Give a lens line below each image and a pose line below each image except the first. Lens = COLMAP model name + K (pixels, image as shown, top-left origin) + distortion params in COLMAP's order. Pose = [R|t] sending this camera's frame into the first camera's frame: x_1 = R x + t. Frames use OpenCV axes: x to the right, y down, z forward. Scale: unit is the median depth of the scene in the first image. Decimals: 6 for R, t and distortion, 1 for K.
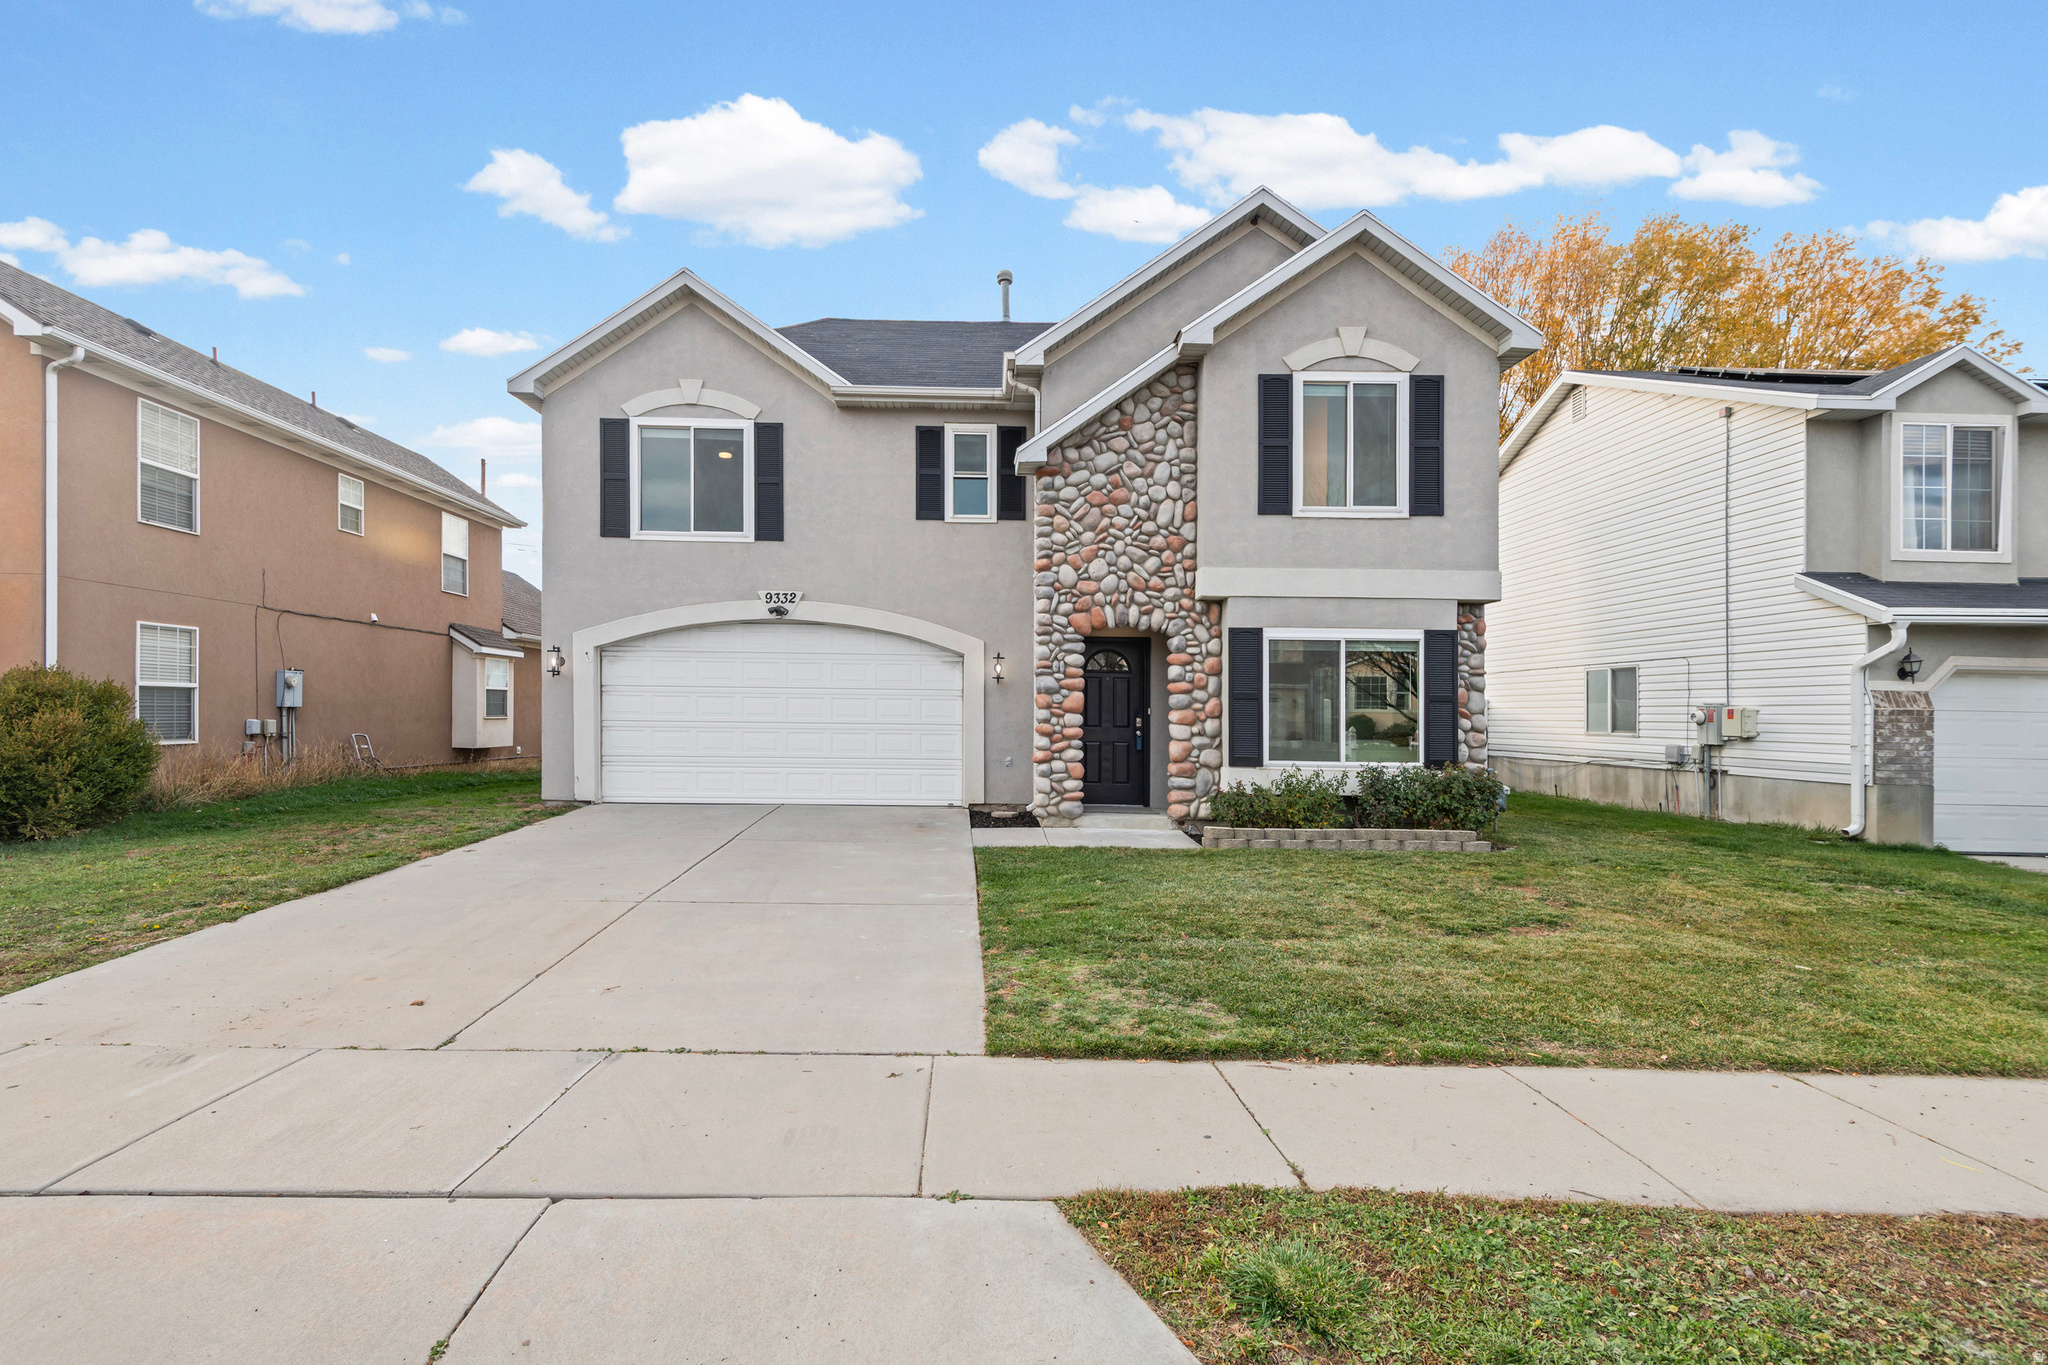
lens RADIAL K [[931.1, 0, 975.1], [0, 931.1, 675.8], [0, 0, 1]] dist [0.017825, -0.009814]
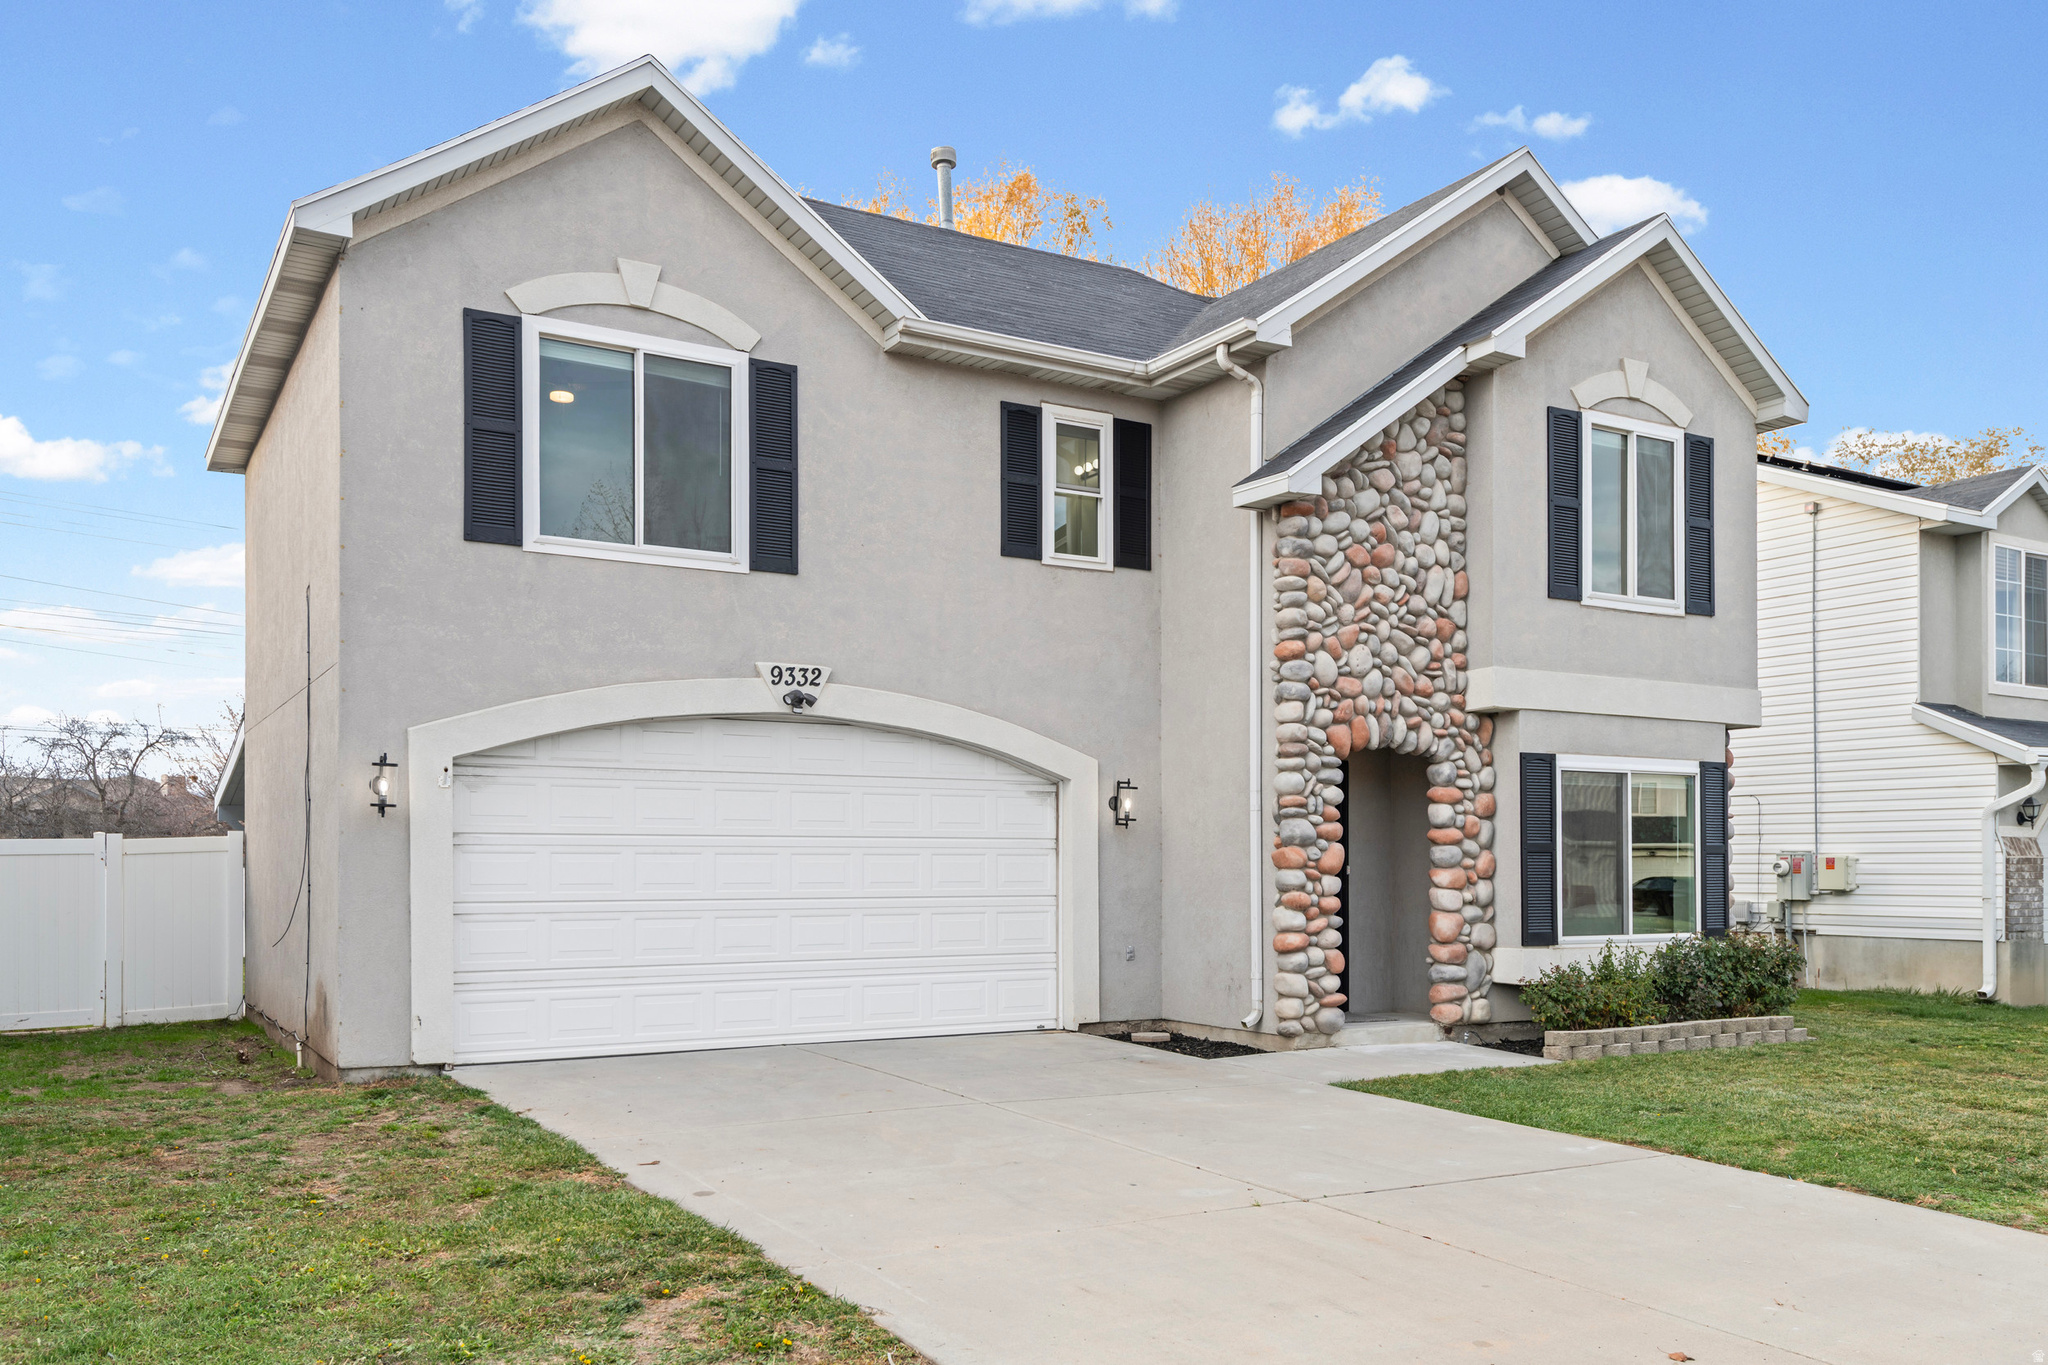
lens RADIAL K [[1619.1, 0, 980.5], [0, 1619.1, 789.9], [0, 0, 1]] dist [0.032806, -0.024654]
pose [[0.869531, 0.011377, 0.493748, -0.688988], [-0.006621, 0.999913, -0.011379, -0.005779], [-0.493834, 0.006625, 0.869531, 0.114571]]
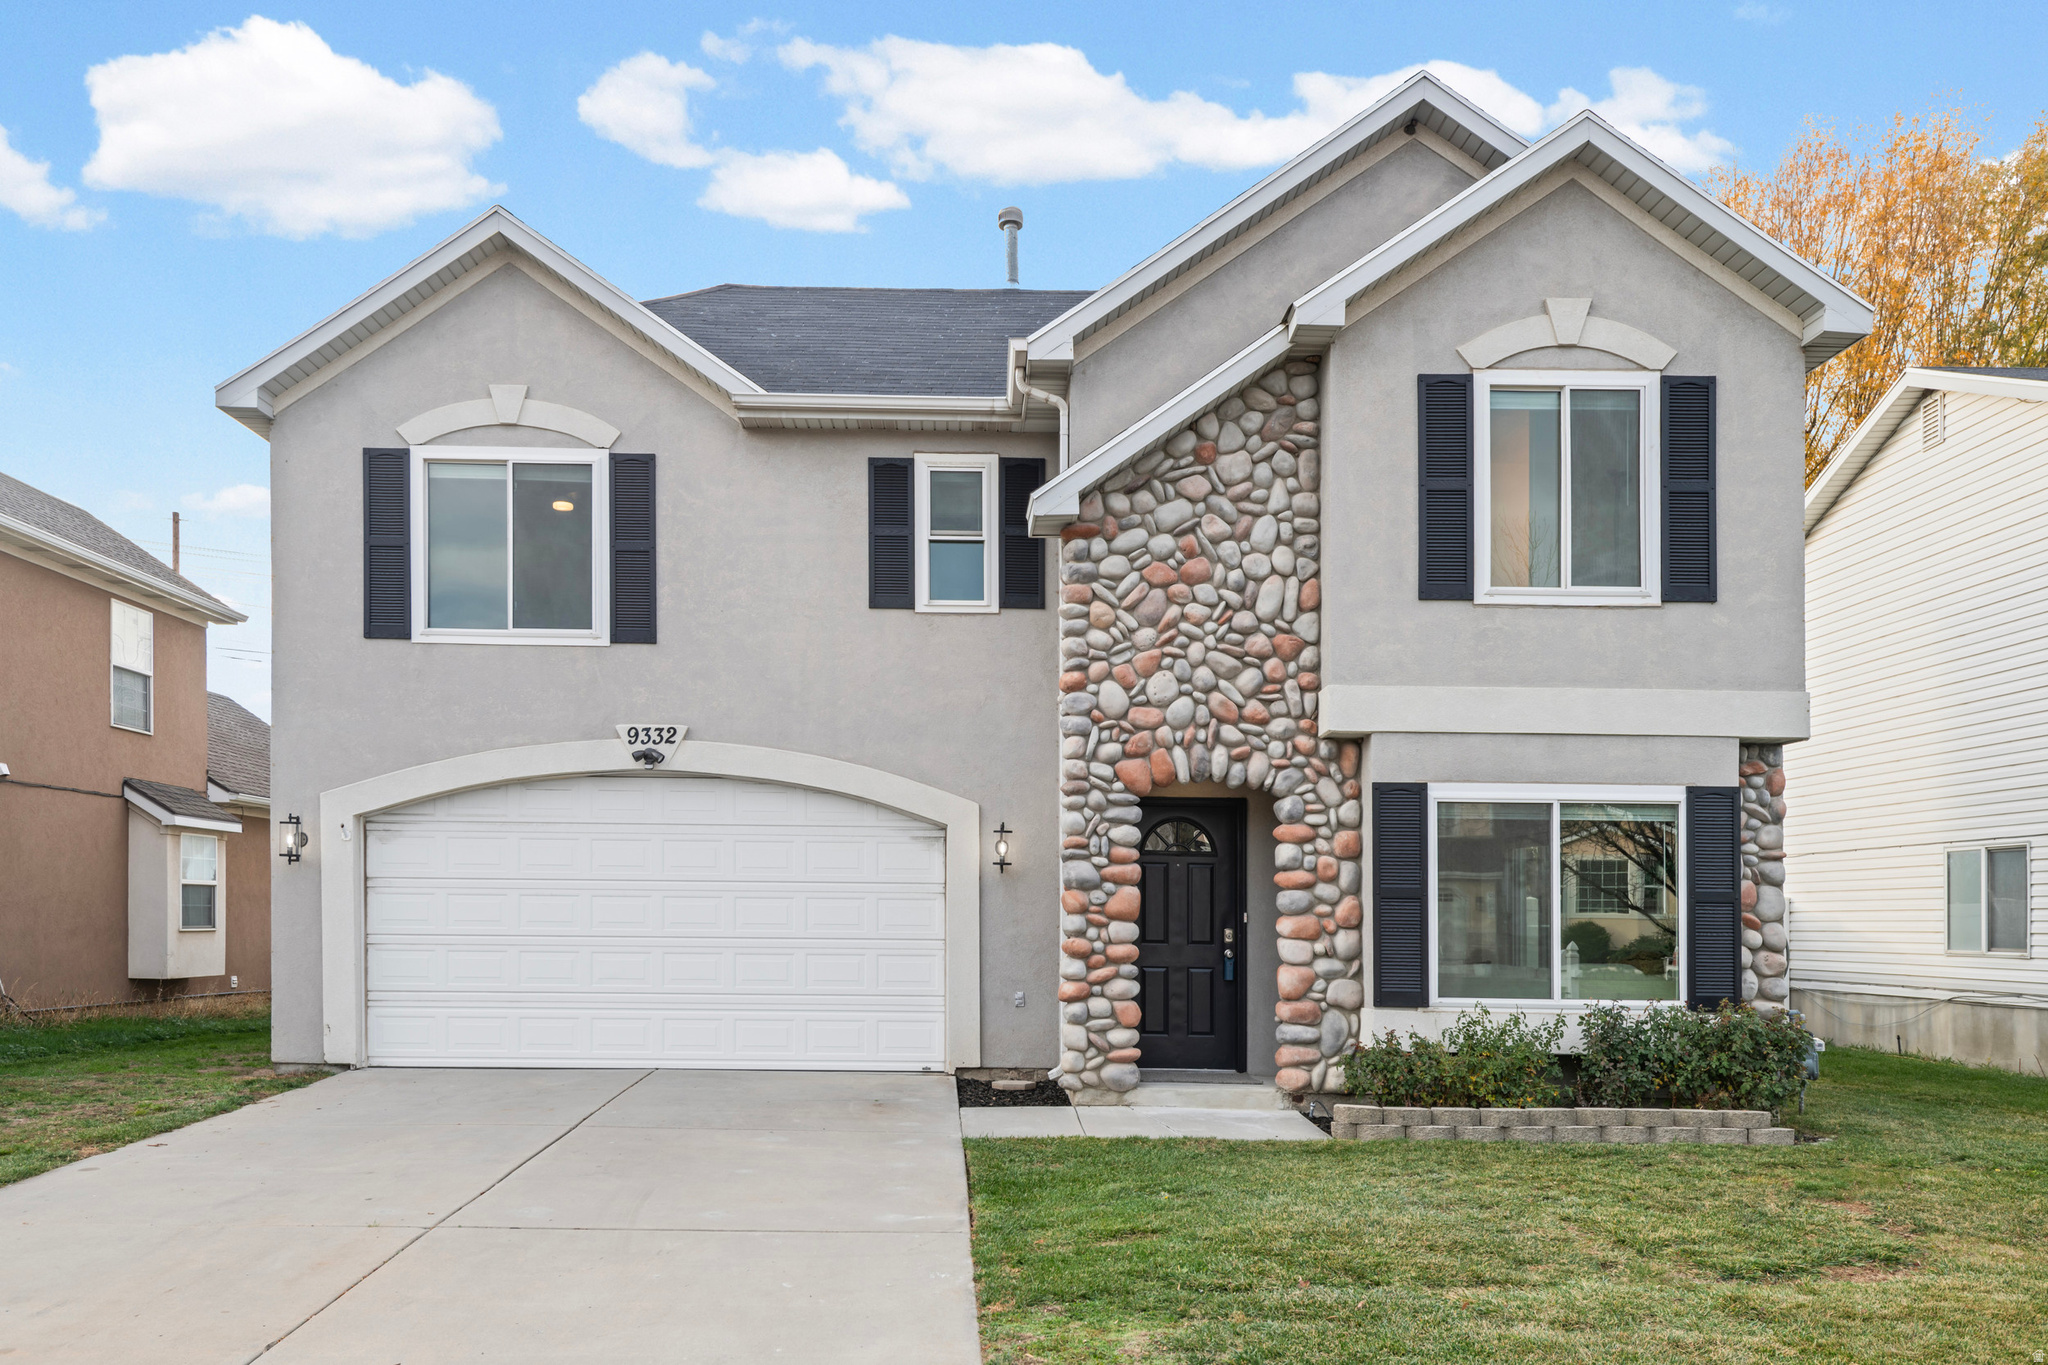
lens RADIAL K [[1513.1, 0, 969.8], [0, 1513.1, 847.1], [0, 0, 1]] dist [0.007830, 0.006290]
pose [[0.999978, -0.001321, -0.006562, 0.011009], [0.001256, 0.999951, -0.009829, 0.000837], [0.006575, 0.009821, 0.999930, -0.005423]]
